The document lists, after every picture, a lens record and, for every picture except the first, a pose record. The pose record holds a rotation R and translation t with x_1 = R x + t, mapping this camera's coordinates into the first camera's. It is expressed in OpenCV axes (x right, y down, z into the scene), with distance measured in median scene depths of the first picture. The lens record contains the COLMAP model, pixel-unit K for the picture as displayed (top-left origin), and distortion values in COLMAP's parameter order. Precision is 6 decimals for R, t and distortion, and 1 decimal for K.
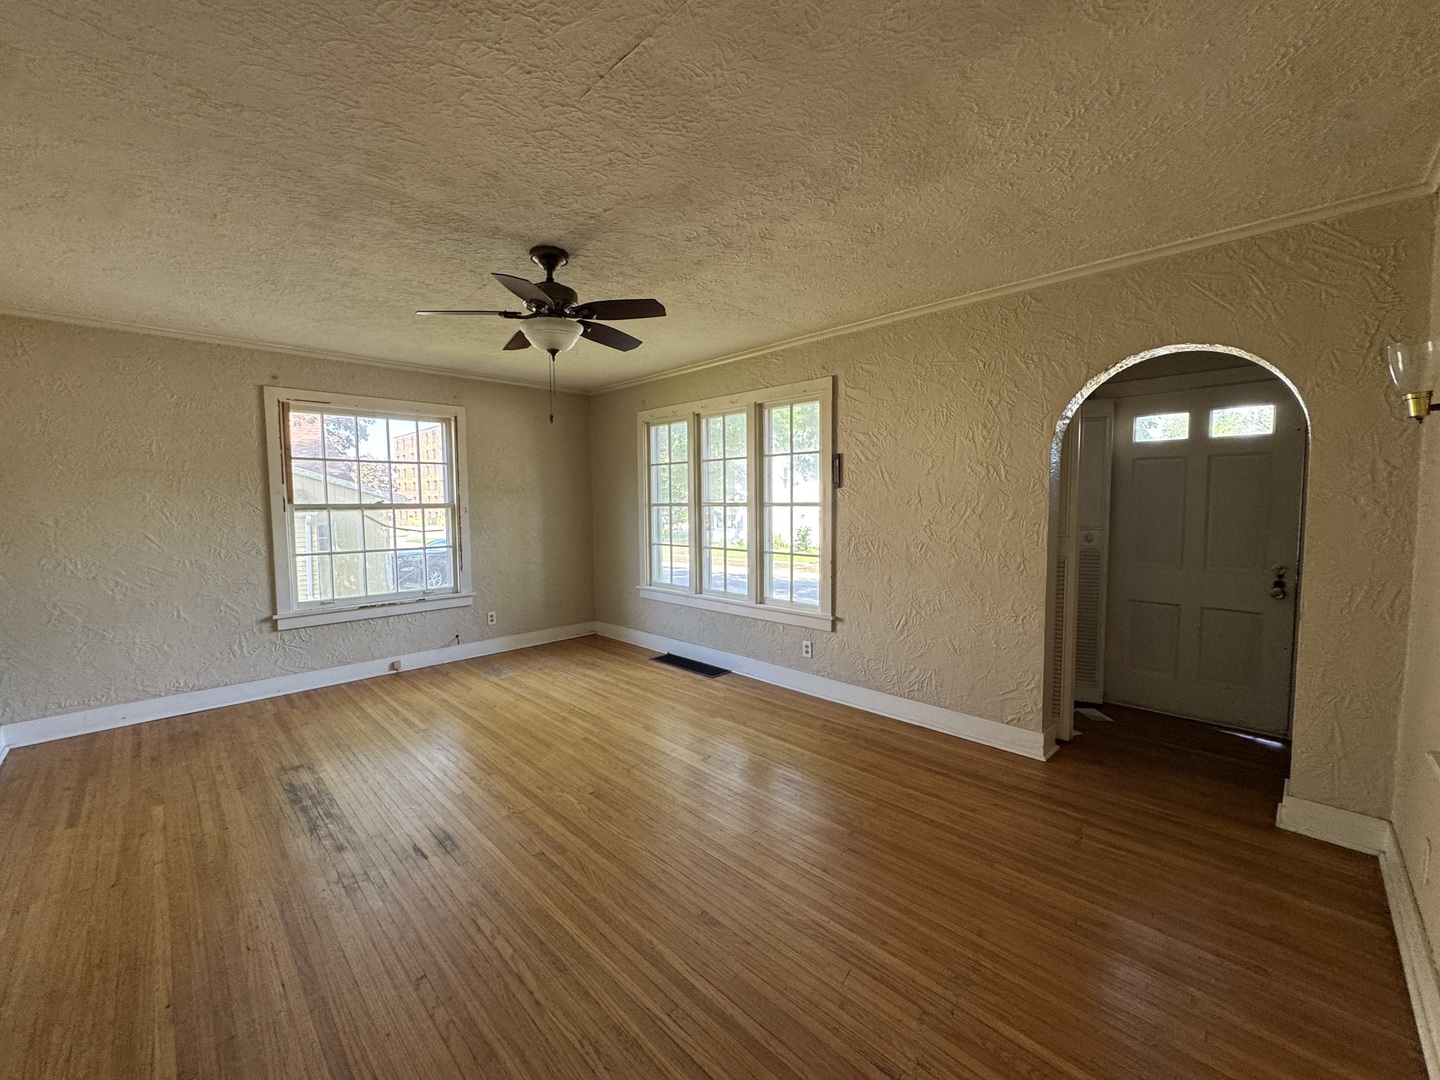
lens RADIAL K [[574.6, 0, 718.4], [0, 574.6, 538.5], [0, 0, 1]] dist [-0.000598, 0.000038]
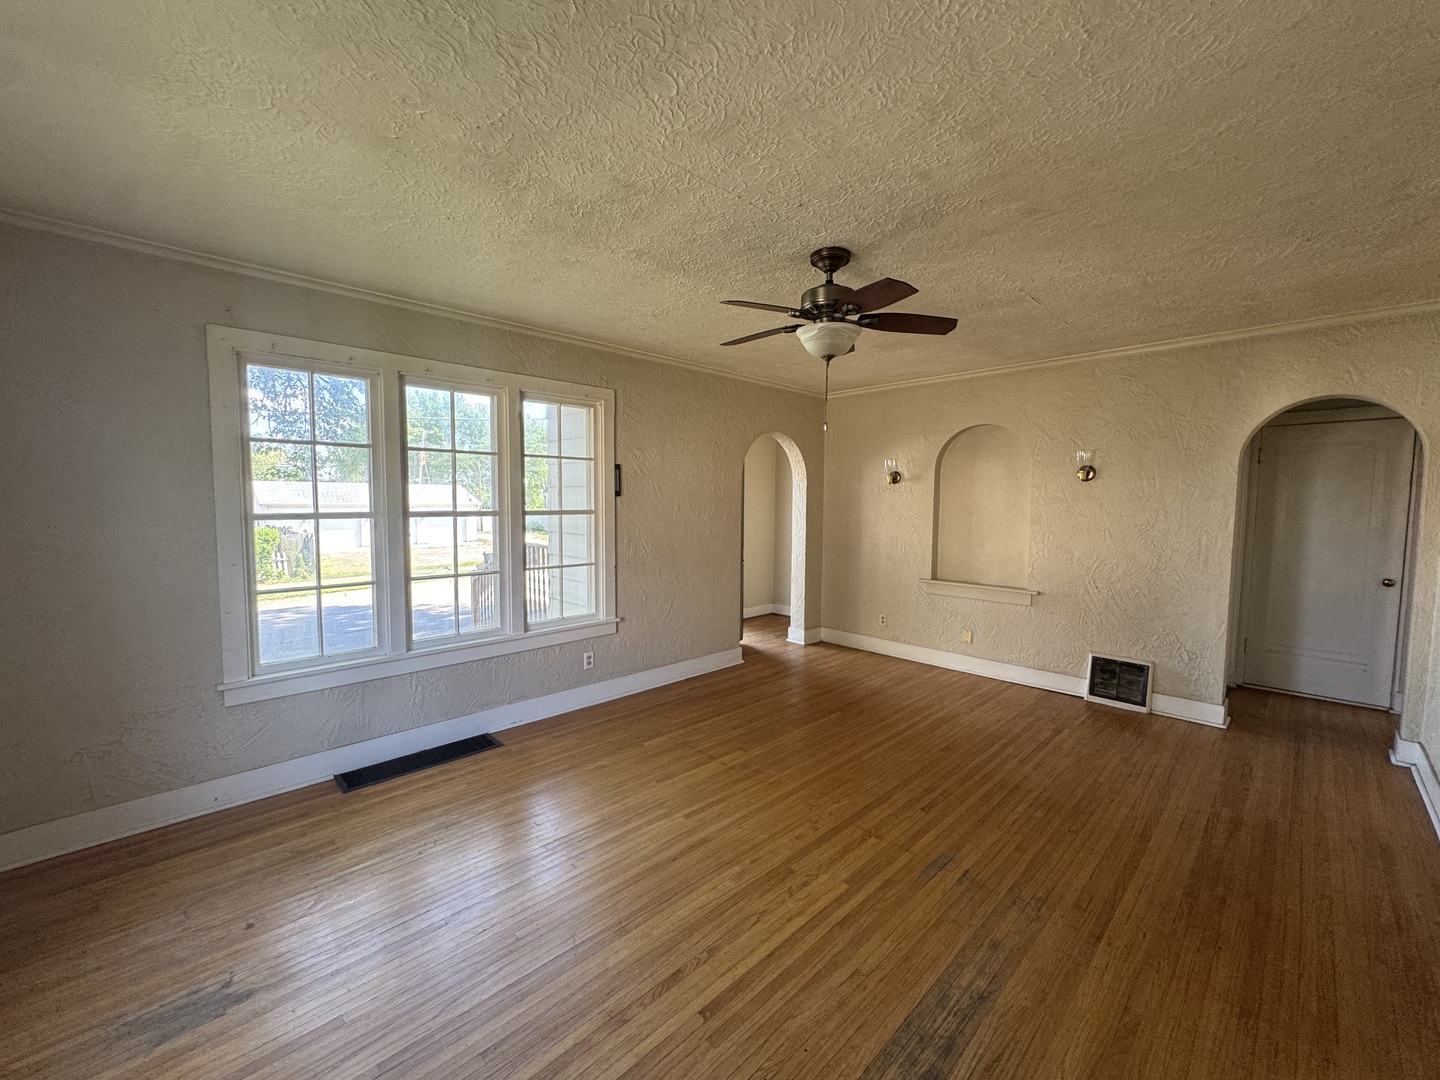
lens RADIAL K [[574.6, 0, 718.4], [0, 574.6, 538.5], [0, 0, 1]] dist [-0.000598, 0.000038]
pose [[0.012540, -0.059383, 0.998156, -0.838633], [0.060101, 0.996475, 0.058528, -0.060198], [-0.998114, 0.059256, 0.016065, 0.783384]]
